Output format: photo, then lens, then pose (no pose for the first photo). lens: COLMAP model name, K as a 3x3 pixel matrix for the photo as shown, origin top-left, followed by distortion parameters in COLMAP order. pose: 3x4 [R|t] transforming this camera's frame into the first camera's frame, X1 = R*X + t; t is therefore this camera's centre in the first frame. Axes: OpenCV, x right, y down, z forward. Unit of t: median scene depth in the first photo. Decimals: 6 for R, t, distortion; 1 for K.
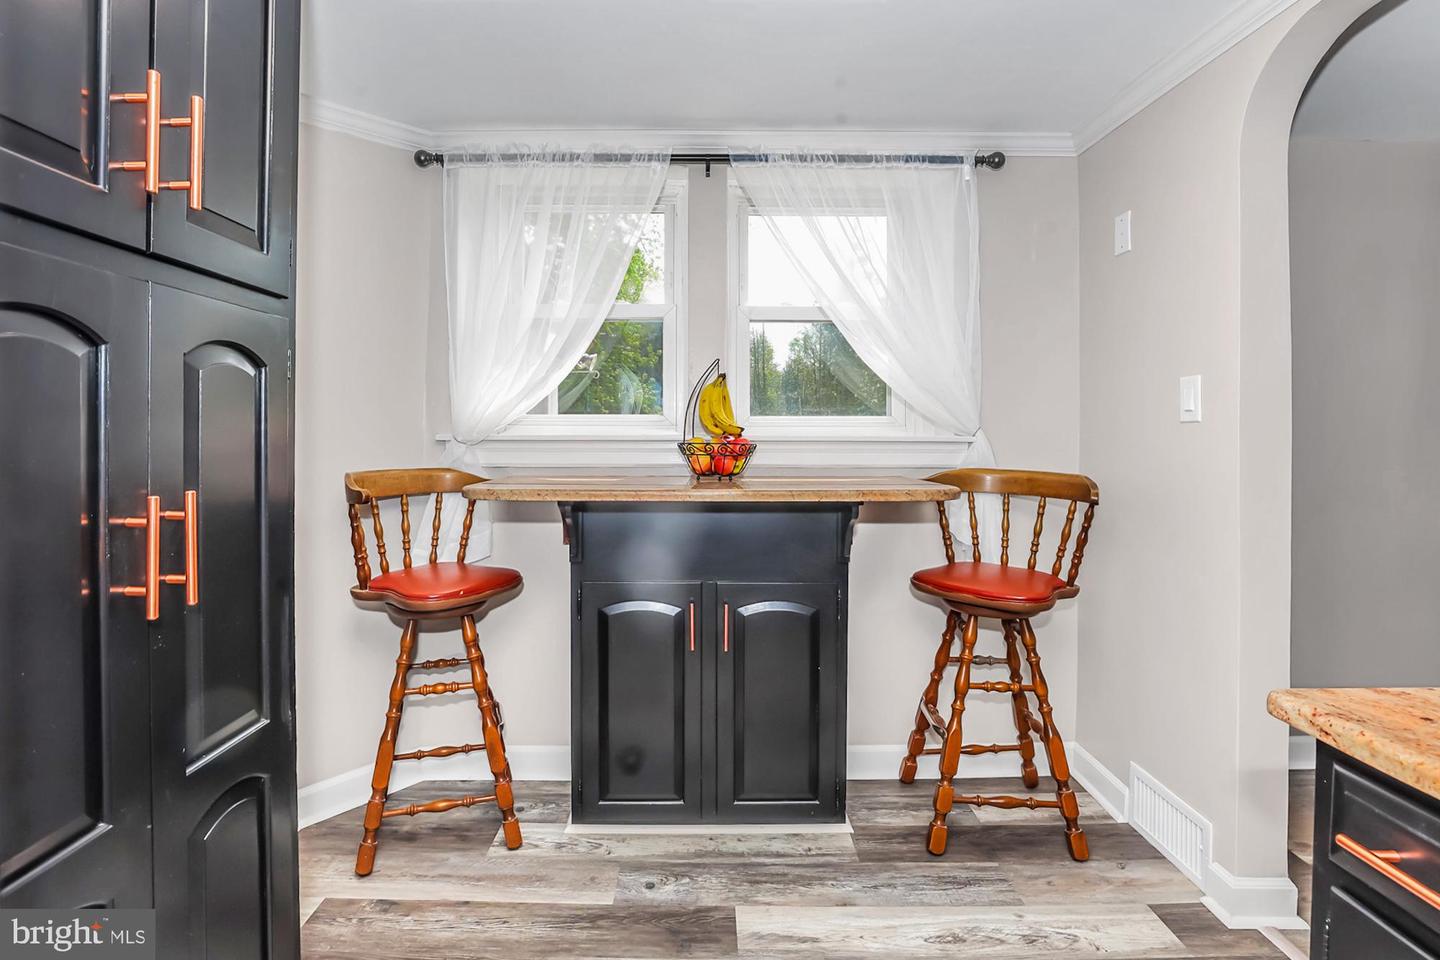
lens RADIAL K [[703.0, 0, 710.2], [0, 703.0, 434.8], [0, 0, 1]] dist [-0.036330, 0.001239]
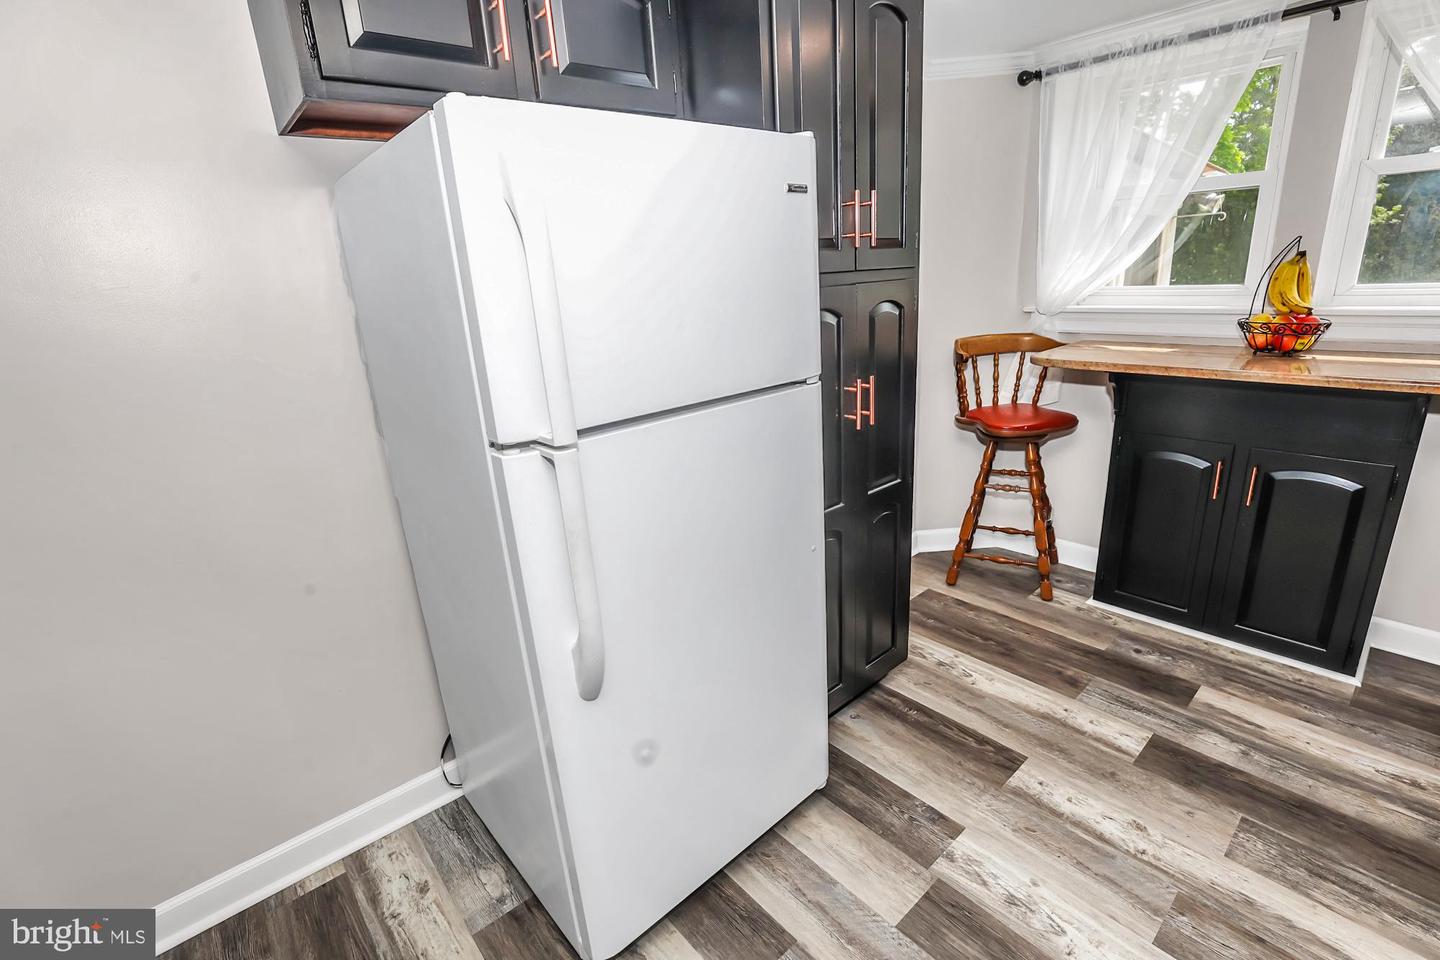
lens RADIAL K [[647.1, 0, 709.8], [0, 647.1, 459.4], [0, 0, 1]] dist [-0.026140, 0.001891]
pose [[0.644336, 0.168366, -0.745979, 0.220009], [0.061329, 0.960946, 0.269856, -0.106465], [0.762280, -0.219628, 0.608846, -0.314007]]
